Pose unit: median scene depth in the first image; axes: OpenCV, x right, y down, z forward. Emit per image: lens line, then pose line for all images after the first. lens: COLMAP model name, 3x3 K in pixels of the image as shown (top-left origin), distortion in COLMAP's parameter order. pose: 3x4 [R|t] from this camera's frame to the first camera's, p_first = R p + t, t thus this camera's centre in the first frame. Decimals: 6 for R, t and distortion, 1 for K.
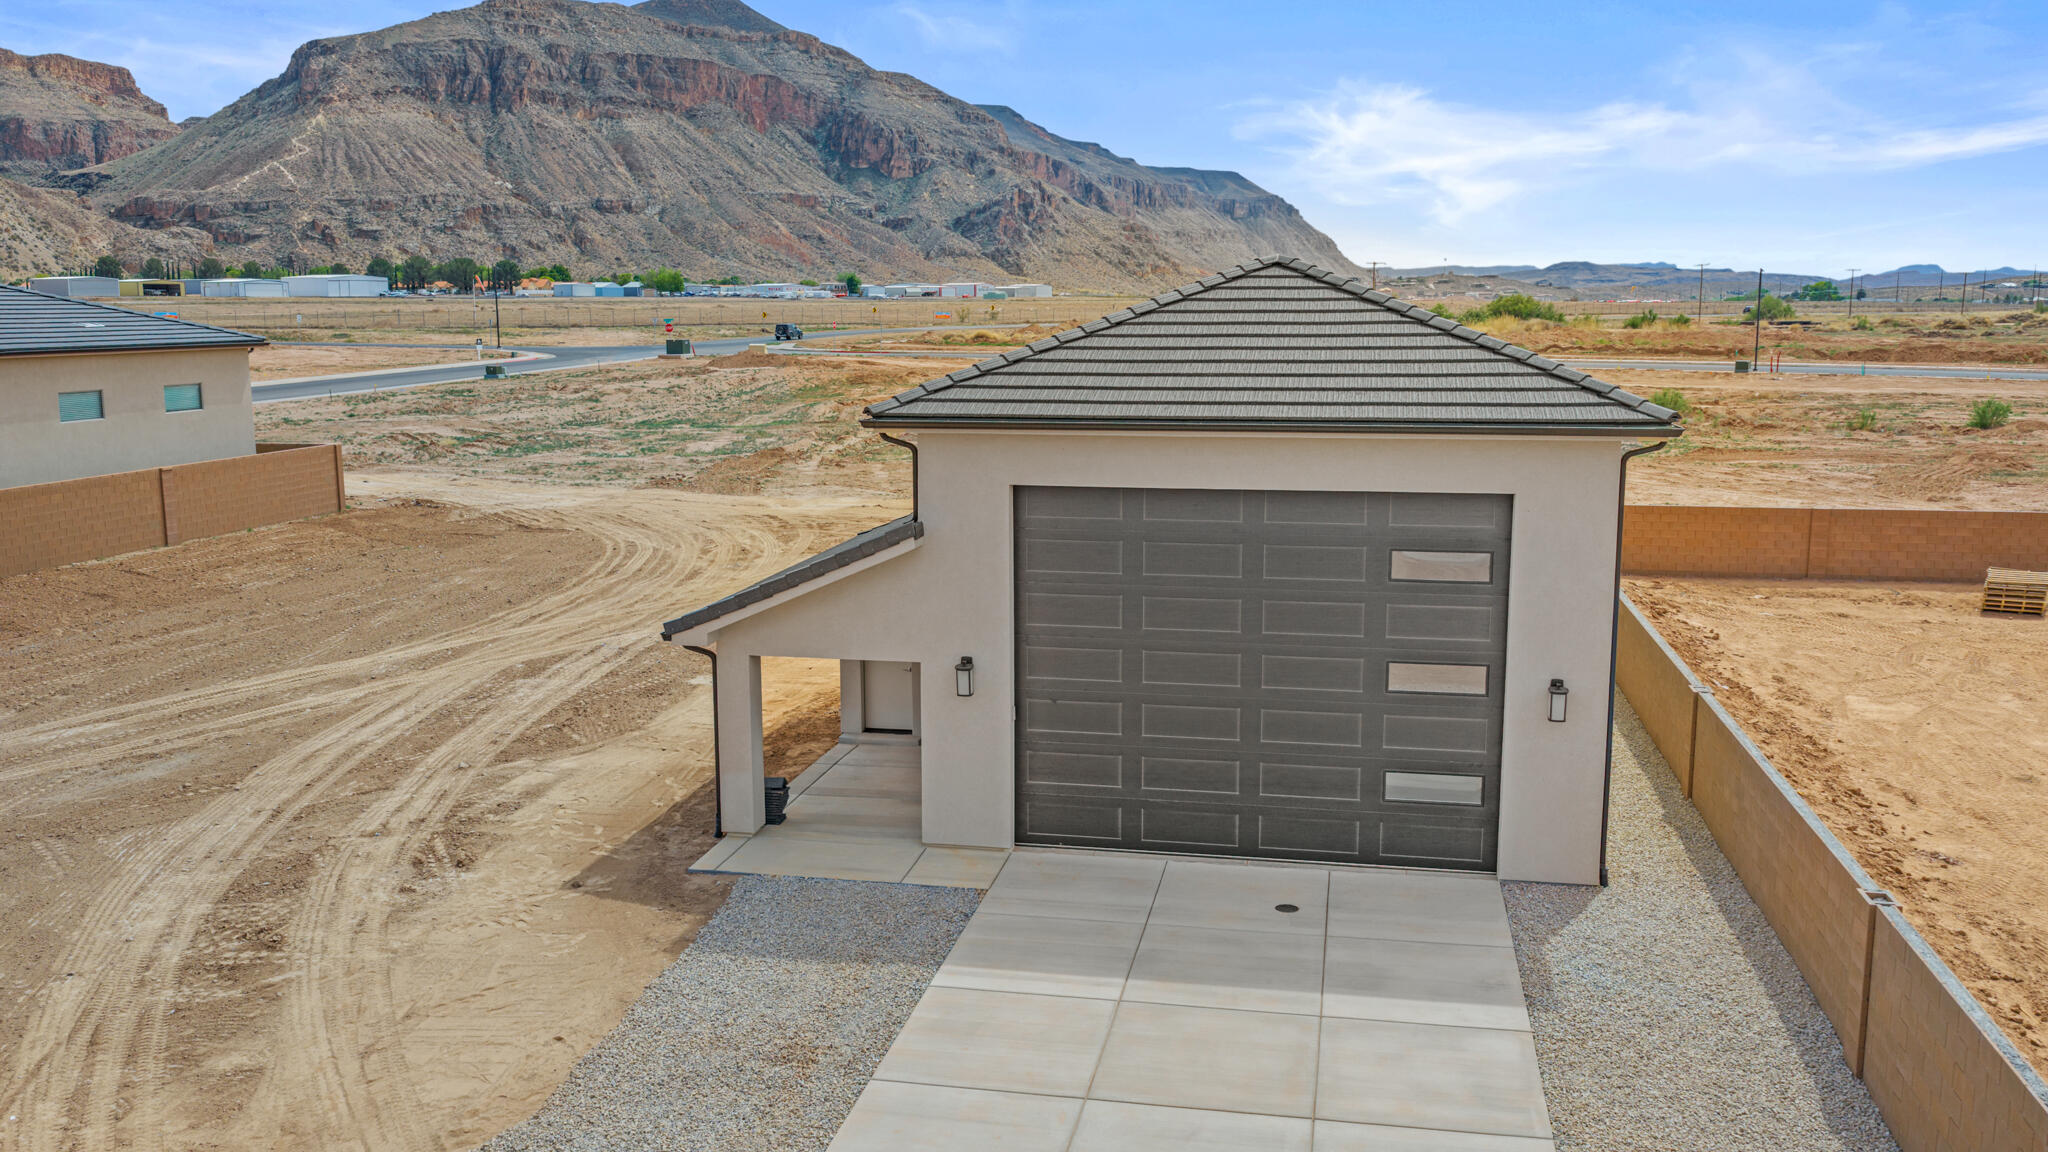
lens RADIAL K [[1710.1, 0, 1022.1], [0, 1710.1, 574.4], [0, 0, 1]] dist [0.030189, -0.056931]
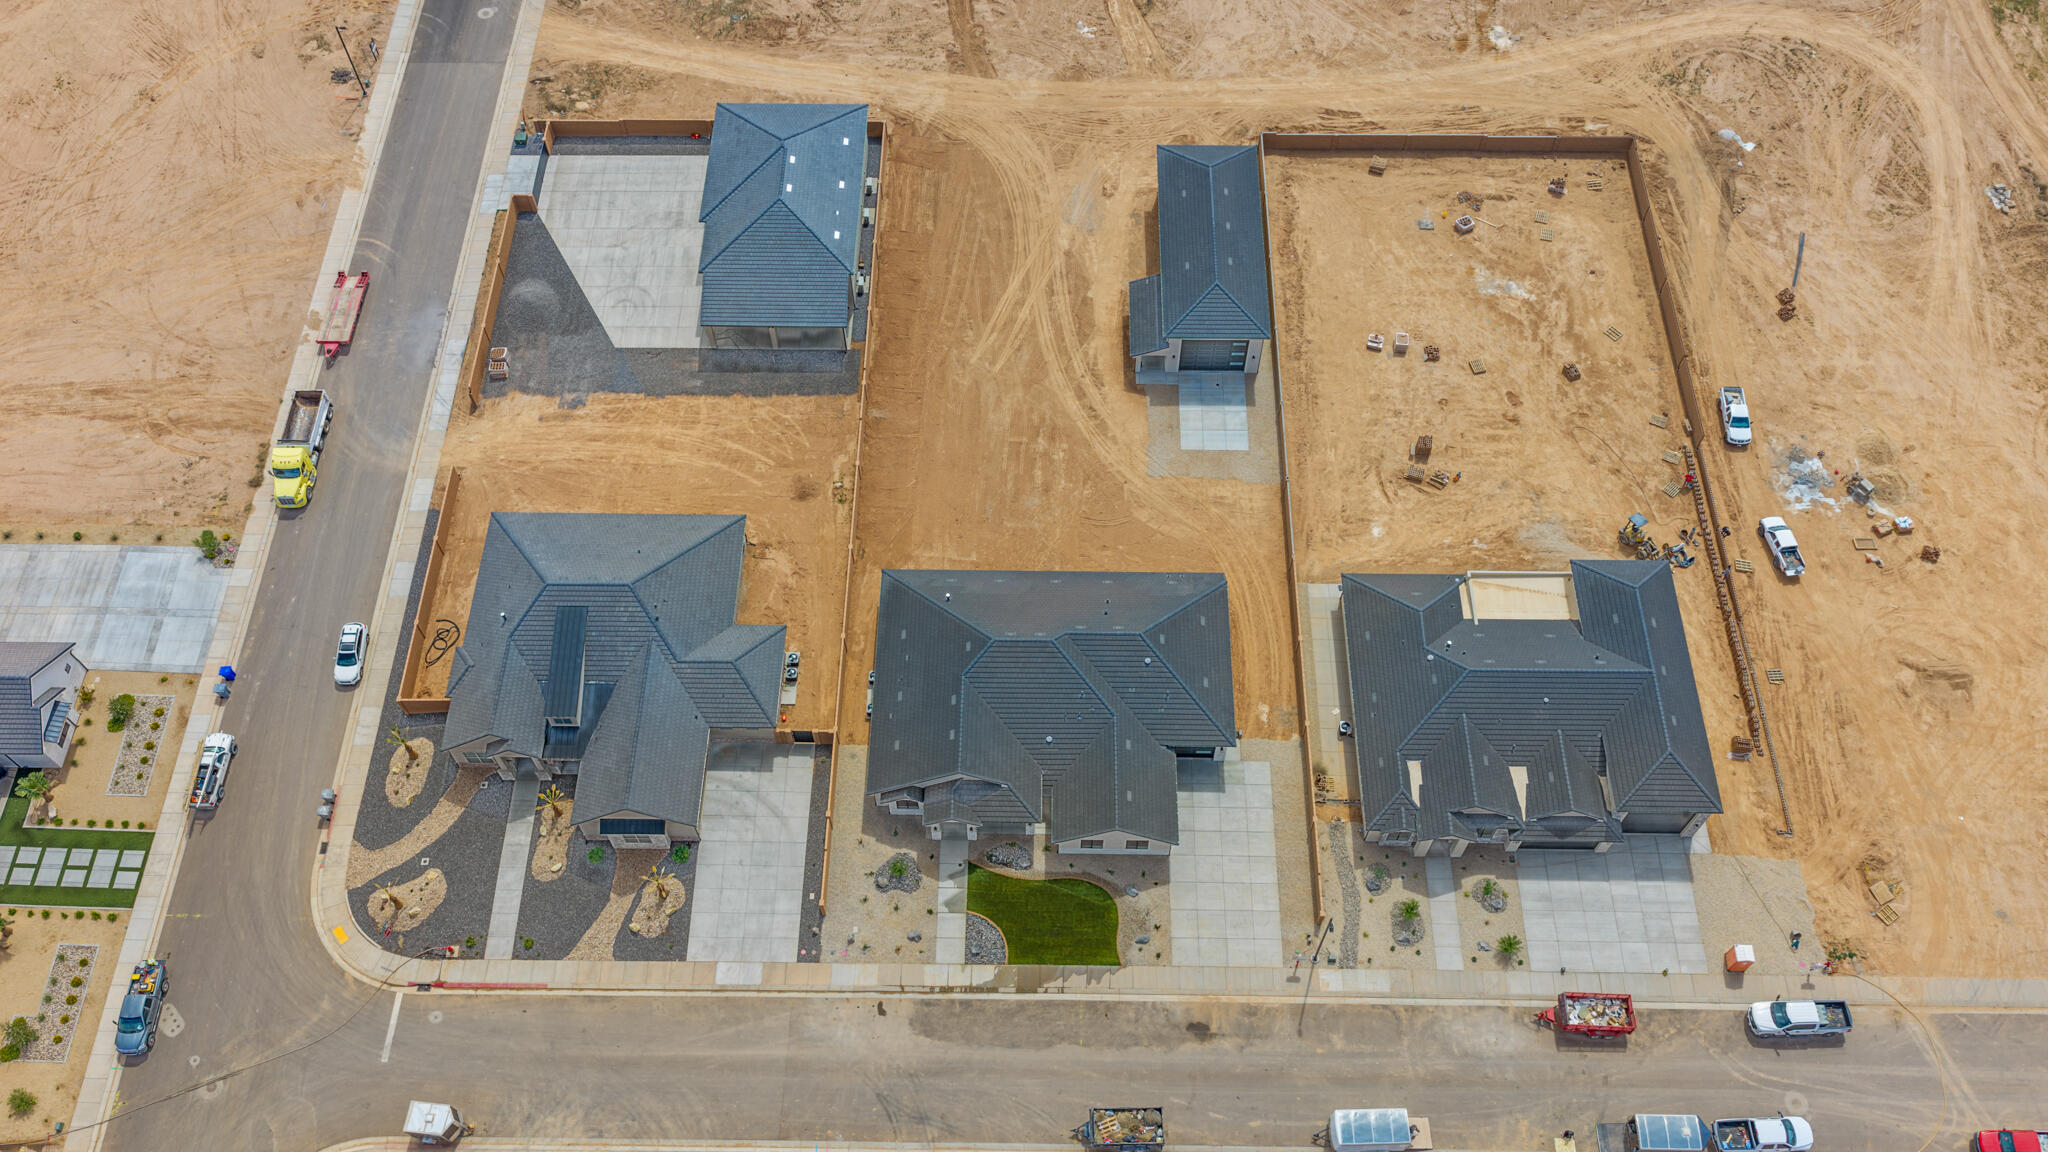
lens RADIAL K [[1710.1, 0, 1030.7], [0, 1710.1, 578.9], [0, 0, 1]] dist [0.030189, -0.056931]
pose [[0.982997, -0.154456, 0.099300, -0.118416], [0.025119, 0.648810, 0.760536, -0.384924], [-0.181896, -0.745110, 0.641658, -0.334634]]
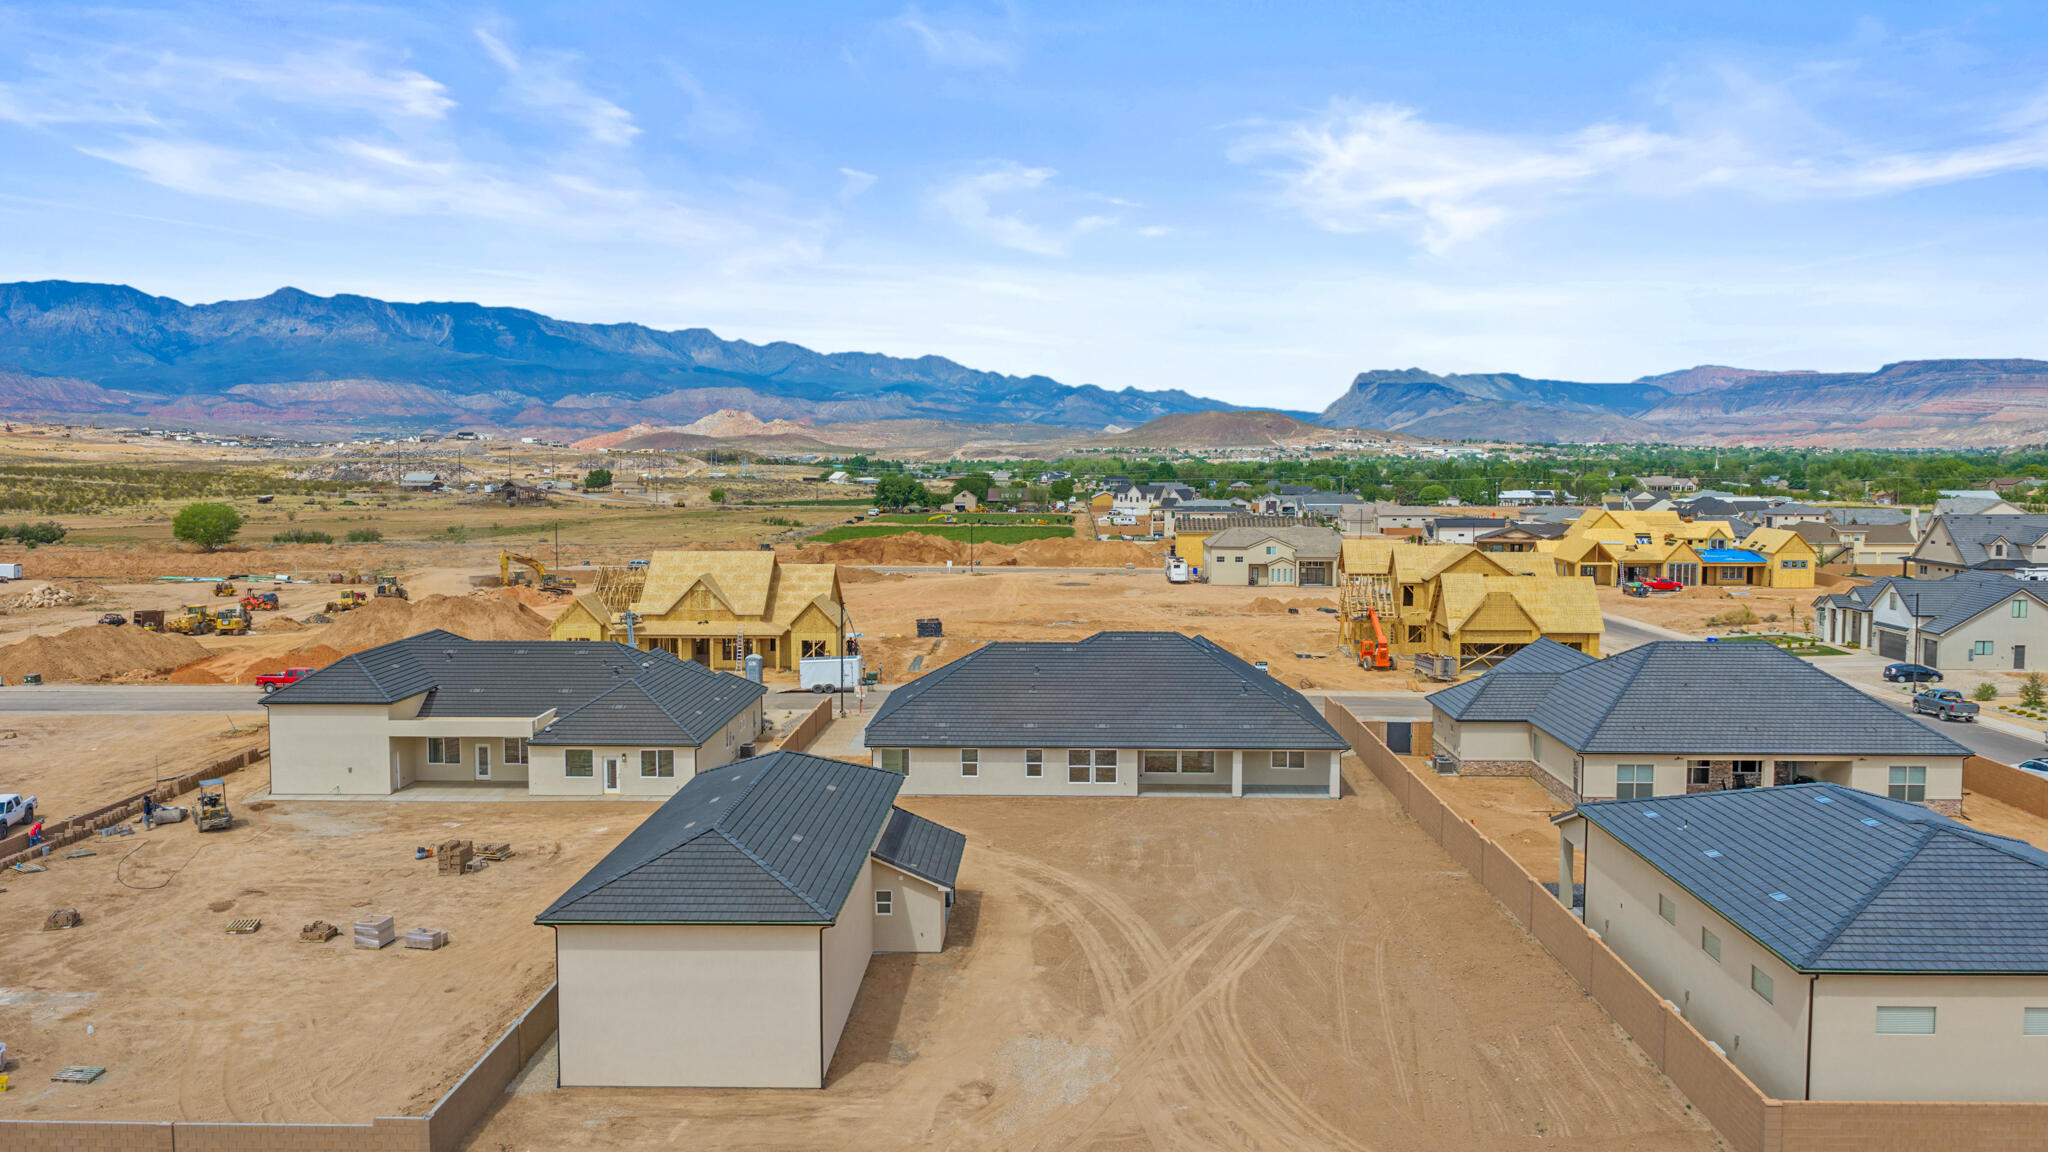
lens RADIAL K [[1710.1, 0, 1014.3], [0, 1710.1, 573.6], [0, 0, 1]] dist [0.030189, -0.056931]
pose [[-0.986267, 0.017748, -0.164204, 0.021266], [-0.020706, 0.973078, 0.229546, -0.106743], [0.163858, 0.229793, -0.959346, 0.349017]]
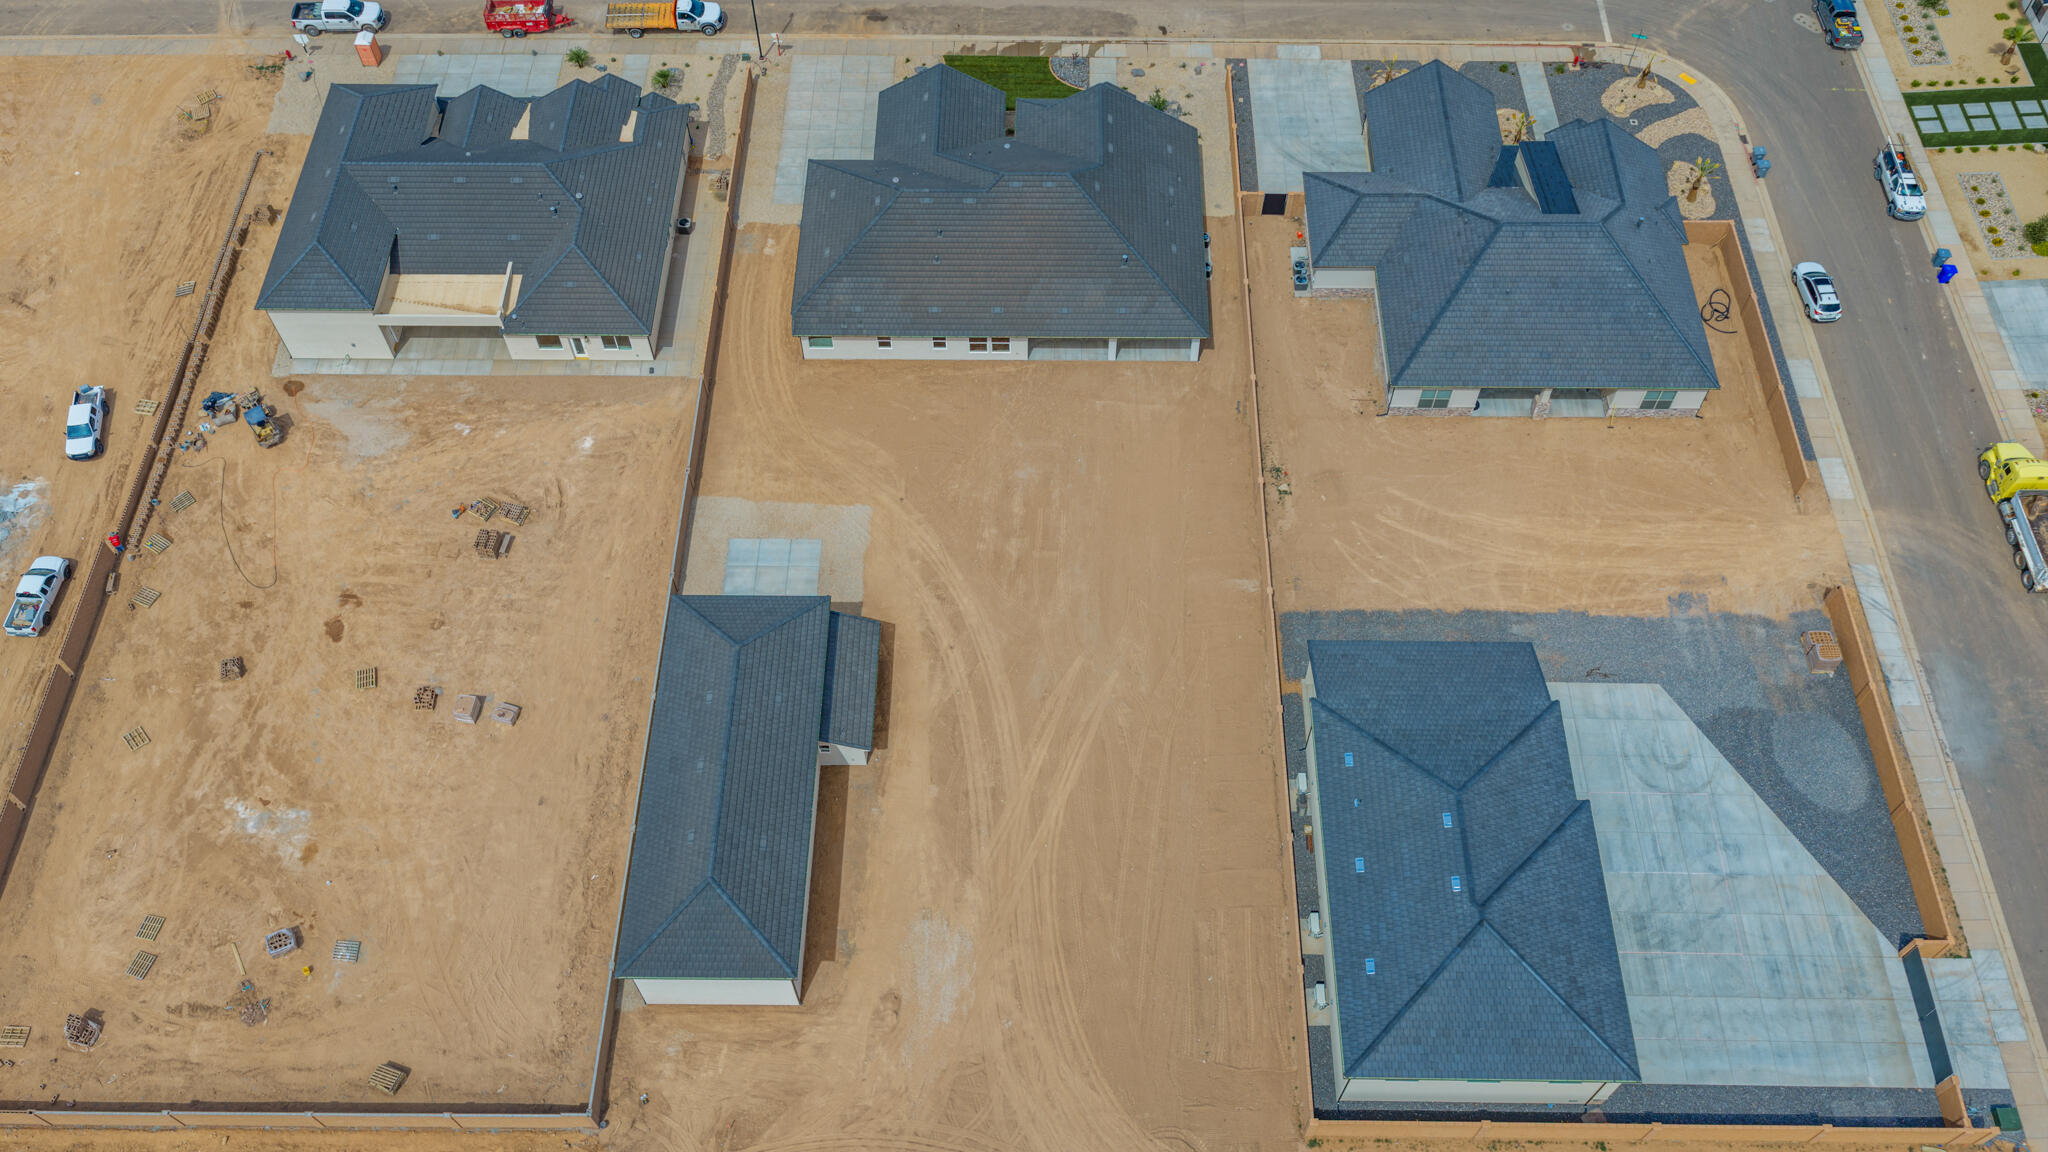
lens RADIAL K [[1710.1, 0, 1009.3], [0, 1710.1, 580.6], [0, 0, 1]] dist [0.030189, -0.056931]
pose [[-0.983709, 0.158257, -0.085270, -0.014378], [-0.012735, 0.411797, 0.911186, -0.354226], [0.179316, 0.897428, -0.403073, 0.234496]]
